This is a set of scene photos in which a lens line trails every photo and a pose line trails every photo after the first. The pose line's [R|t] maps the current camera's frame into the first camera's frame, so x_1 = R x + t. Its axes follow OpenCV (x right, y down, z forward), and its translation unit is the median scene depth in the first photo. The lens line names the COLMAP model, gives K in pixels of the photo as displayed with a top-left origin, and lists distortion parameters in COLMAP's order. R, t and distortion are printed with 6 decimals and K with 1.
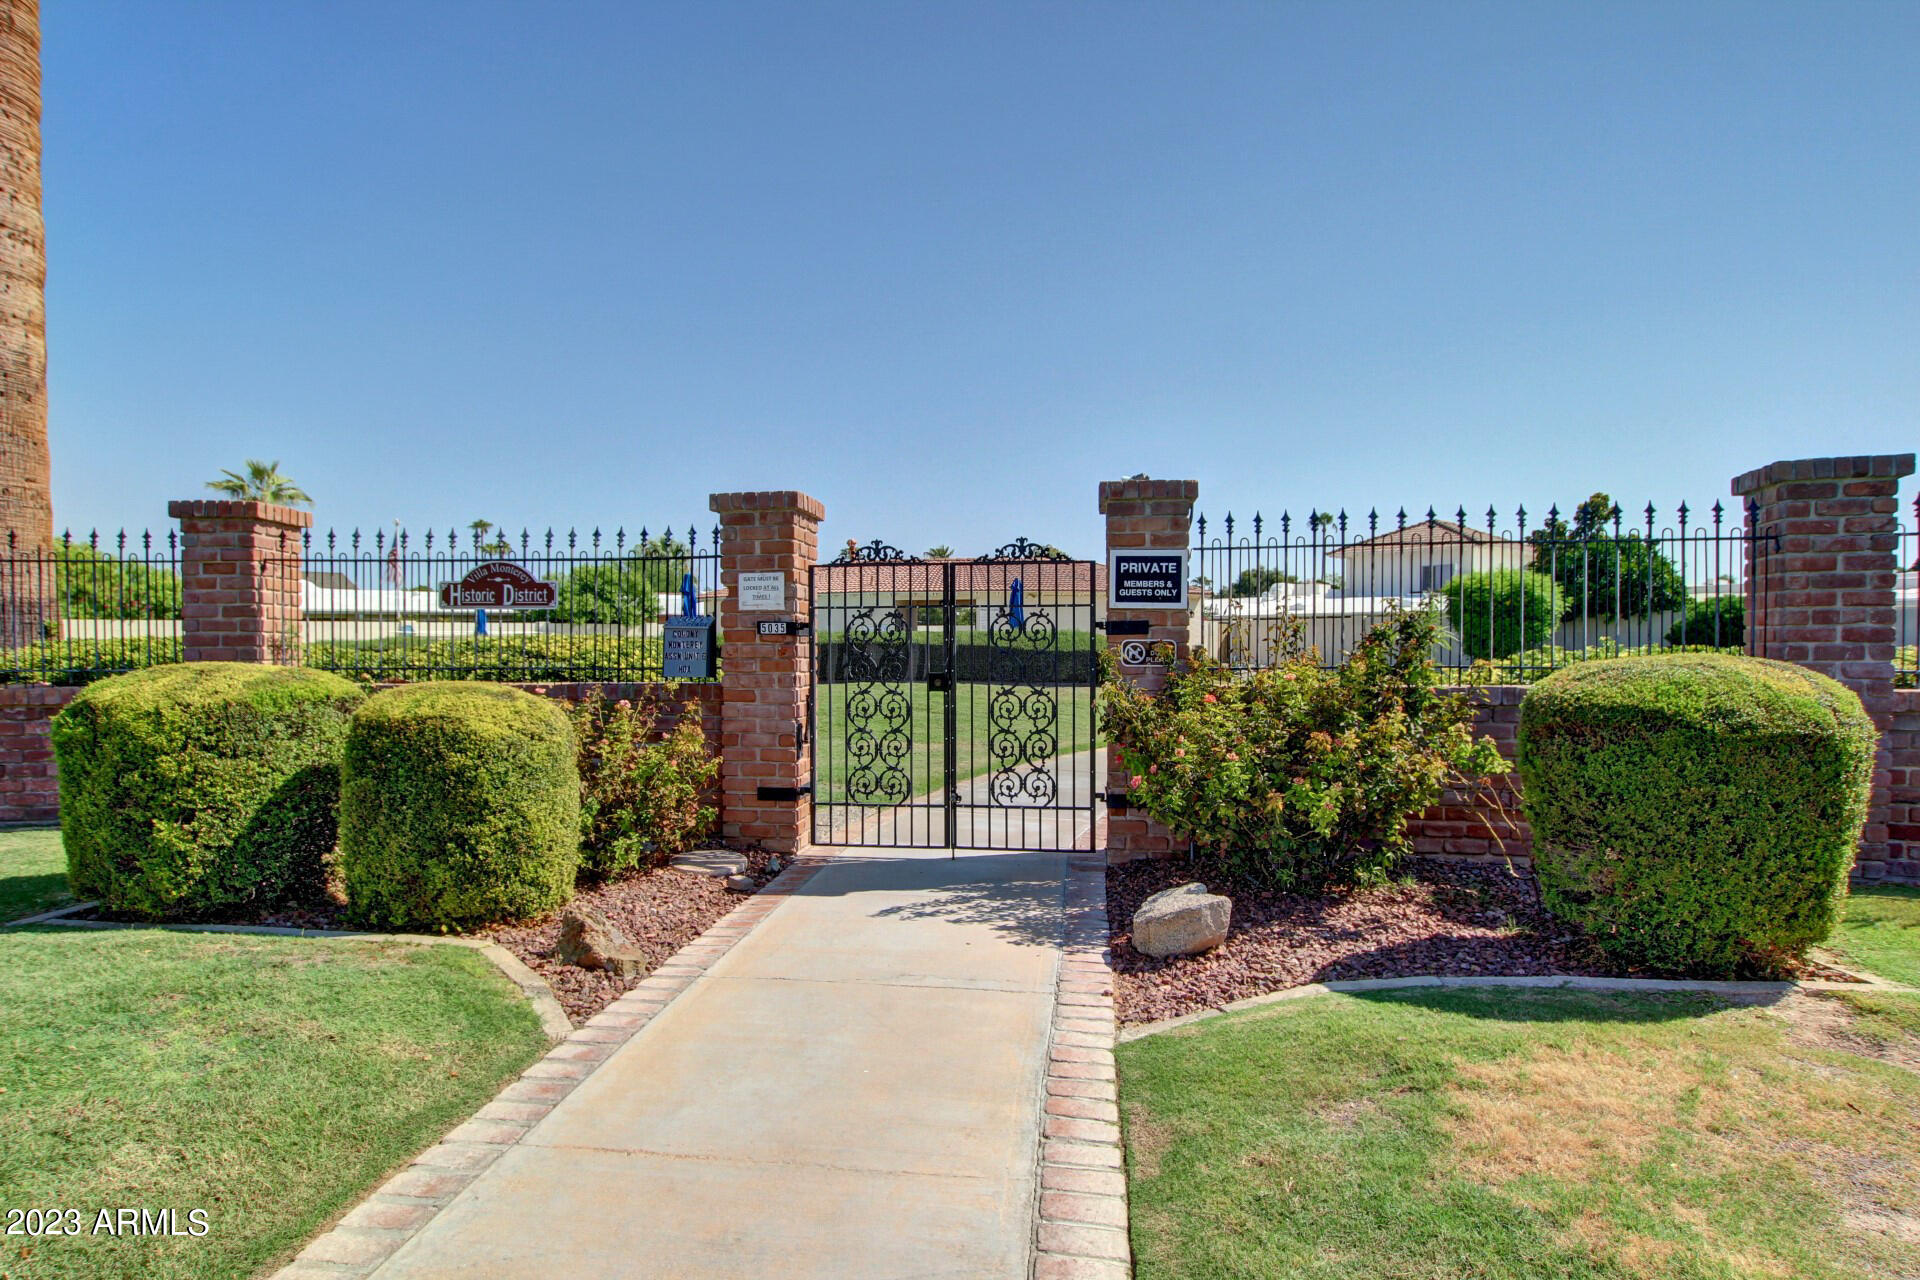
lens RADIAL K [[901.1, 0, 961.1], [0, 901.1, 639.3], [0, 0, 1]] dist [-0.016312, -0.000118]
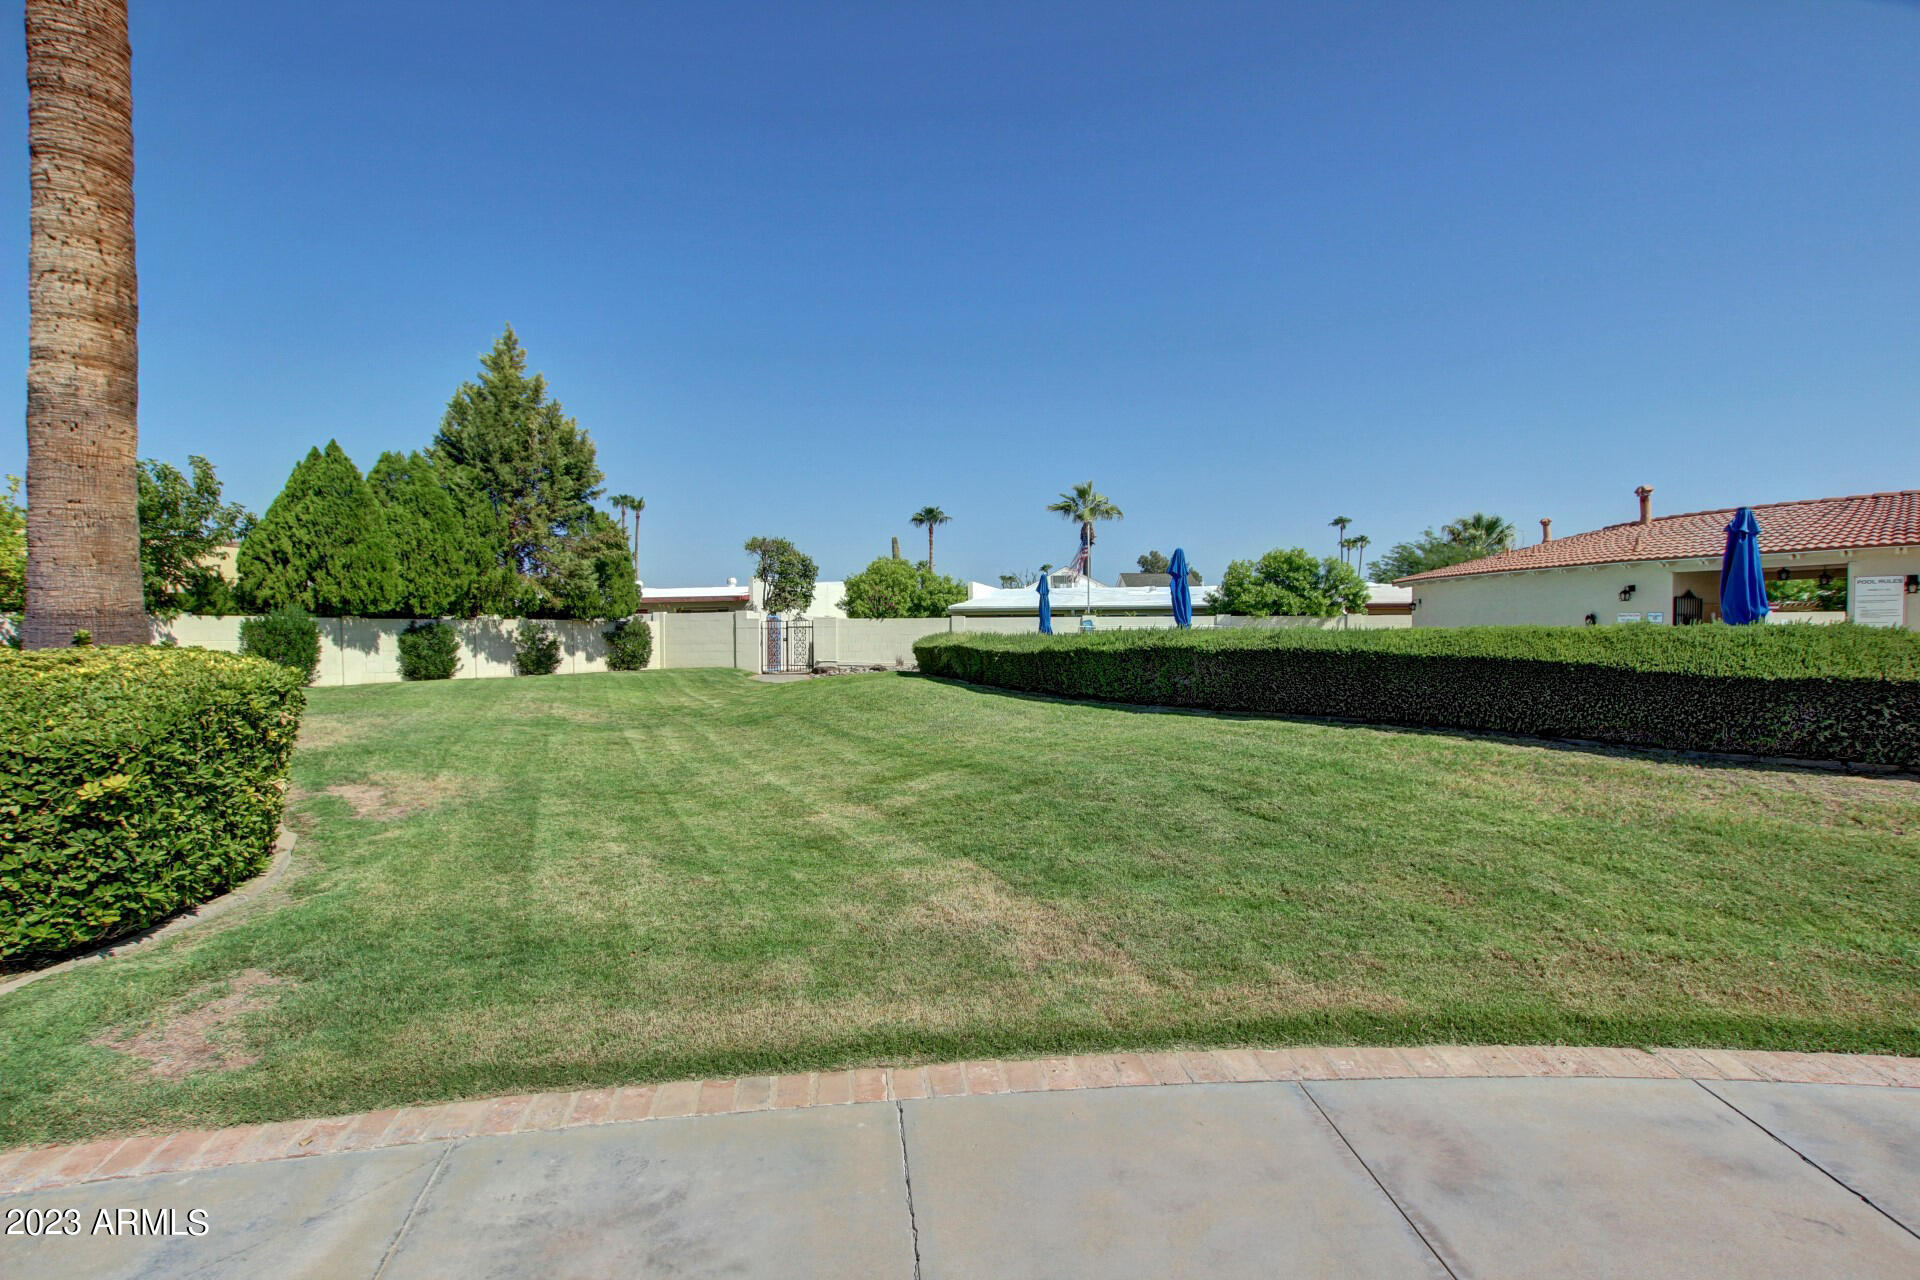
lens RADIAL K [[901.1, 0, 960.8], [0, 901.1, 647.8], [0, 0, 1]] dist [-0.016312, -0.000118]
pose [[0.649438, 0.014527, -0.760276, 0.476214], [0.000833, 0.999803, 0.019816, -0.021666], [0.760414, -0.013503, 0.649298, 1.117762]]
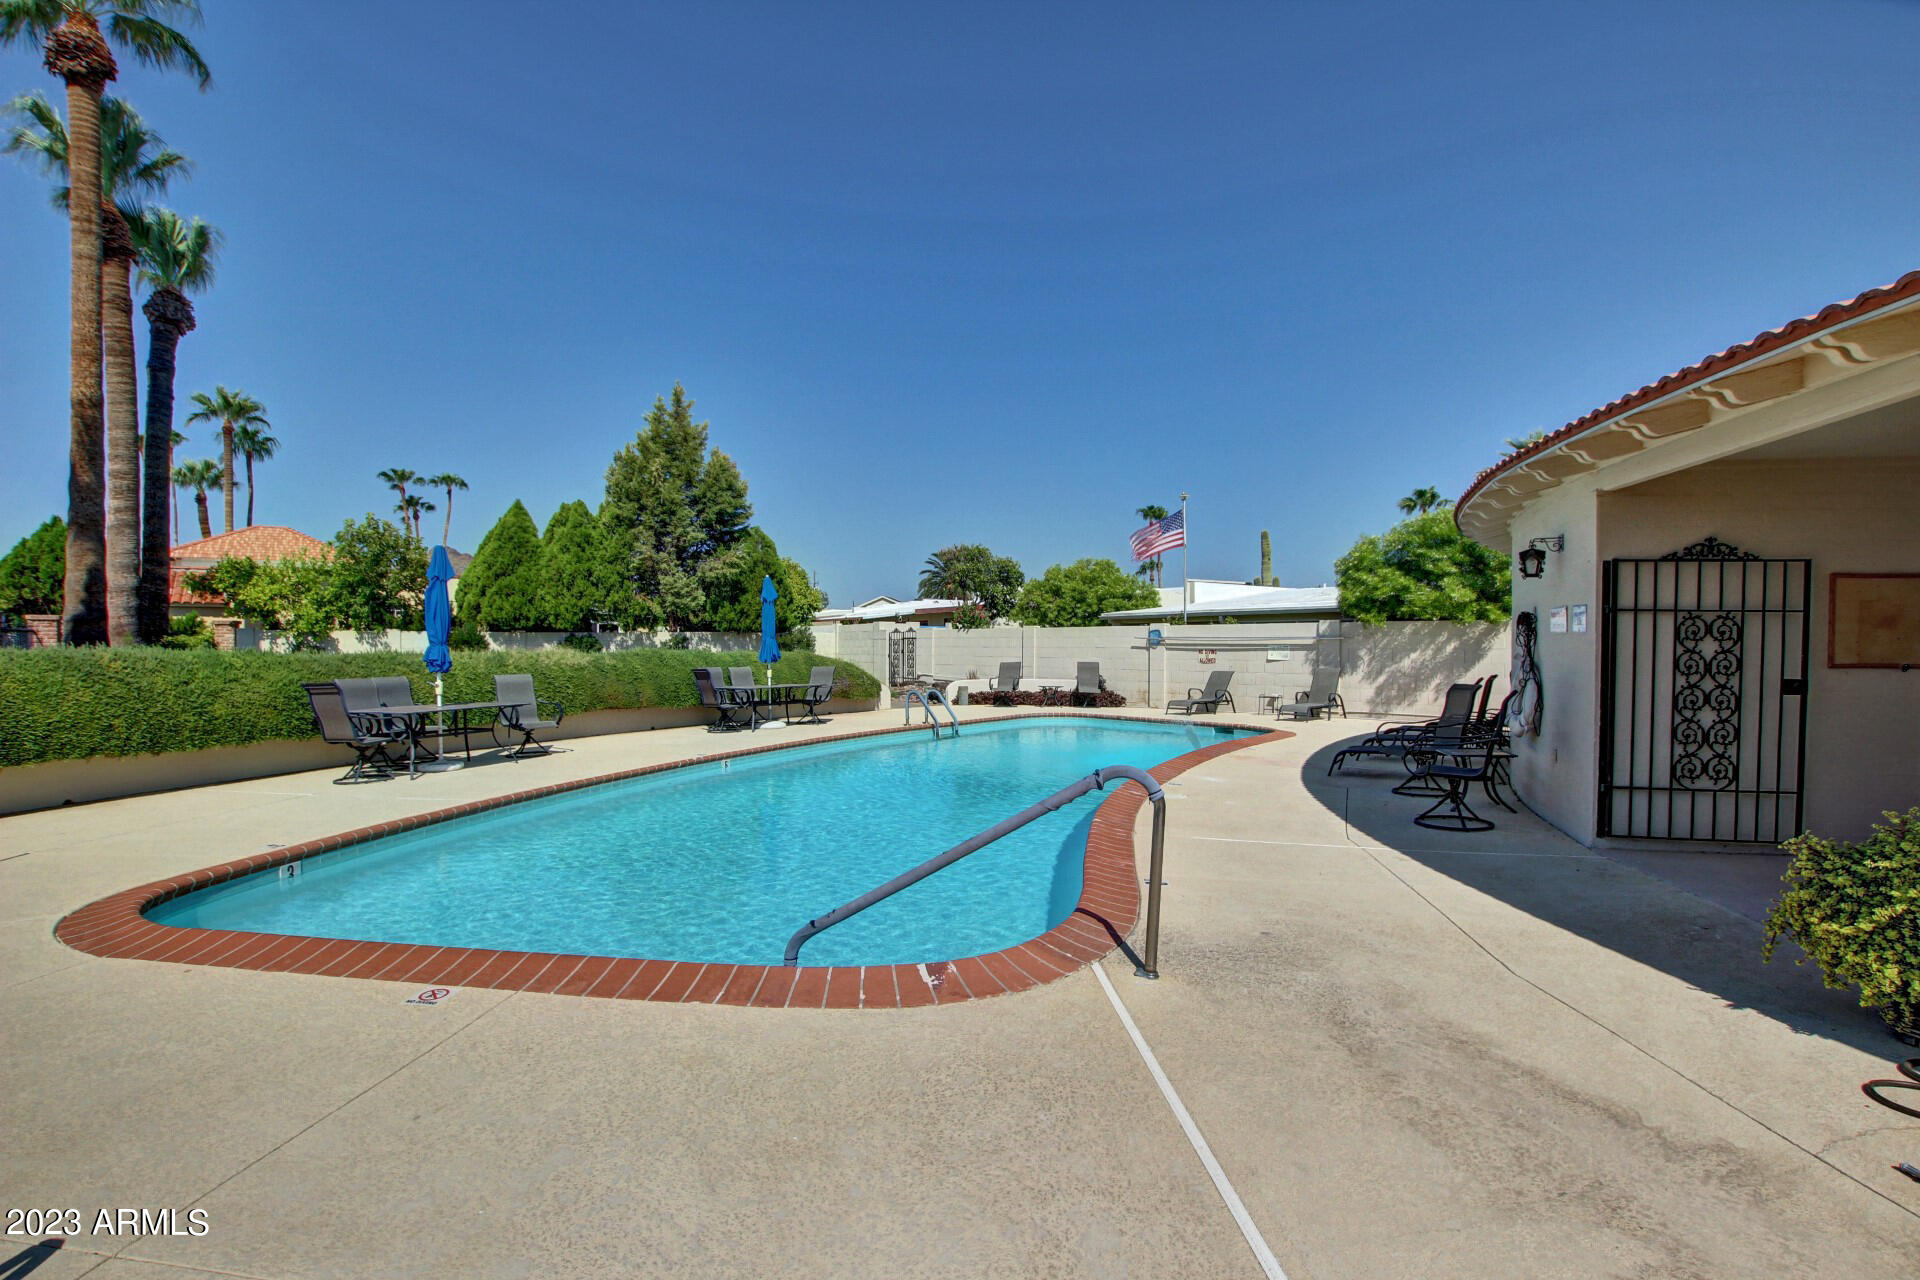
lens RADIAL K [[901.1, 0, 961.2], [0, 901.1, 651.4], [0, 0, 1]] dist [-0.016312, -0.000118]
pose [[-0.016483, 0.014381, -0.999761, 1.008691], [-0.000178, 0.999896, 0.014386, -0.041873], [0.999864, 0.000415, -0.016479, 4.892724]]
